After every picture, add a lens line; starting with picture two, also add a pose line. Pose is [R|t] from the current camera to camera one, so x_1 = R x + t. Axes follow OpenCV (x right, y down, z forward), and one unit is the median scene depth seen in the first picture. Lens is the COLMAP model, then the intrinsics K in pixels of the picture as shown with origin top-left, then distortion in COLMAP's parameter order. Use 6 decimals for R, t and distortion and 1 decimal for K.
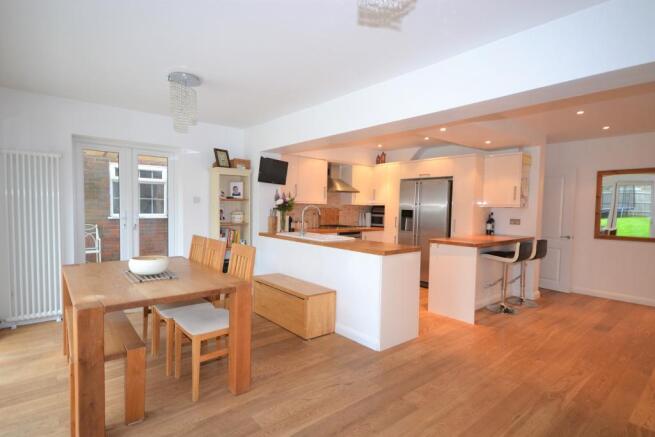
lens RADIAL K [[323.0, 0, 327.5], [0, 323.0, 218.5], [0, 0, 1]] dist [0.000505, 0.000012]
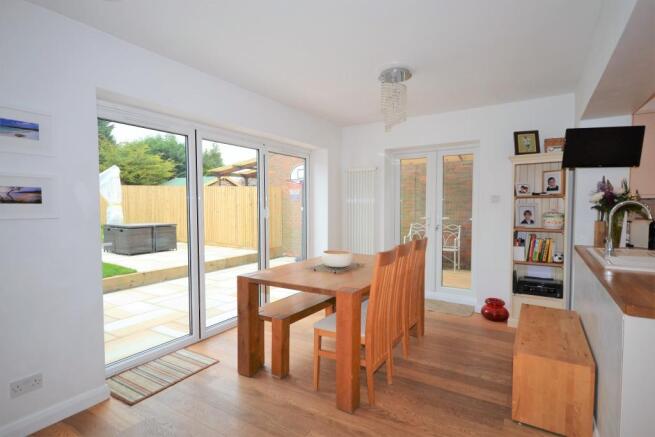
lens RADIAL K [[345.5, 0, 327.5], [0, 345.5, 218.5], [0, 0, 1]] dist [0.000859, 0.000113]
pose [[0.309755, 0.020062, -0.950605, 0.235710], [-0.031262, 0.999452, 0.010906, -0.002054], [0.950302, 0.026339, 0.310212, 0.240918]]
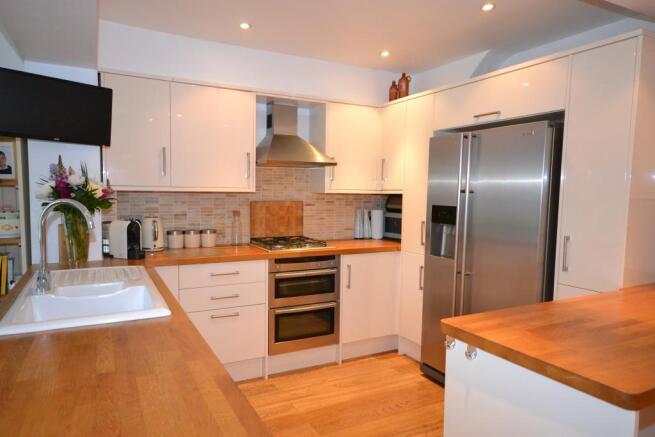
lens RADIAL K [[425.0, 0, 327.5], [0, 425.0, 218.5], [0, 0, 1]] dist [0.031313, 0.001239]
pose [[0.980465, 0.006905, -0.196570, 0.203528], [-0.001347, 0.999596, 0.028398, -0.024947], [0.196687, -0.027579, 0.980078, 0.437985]]
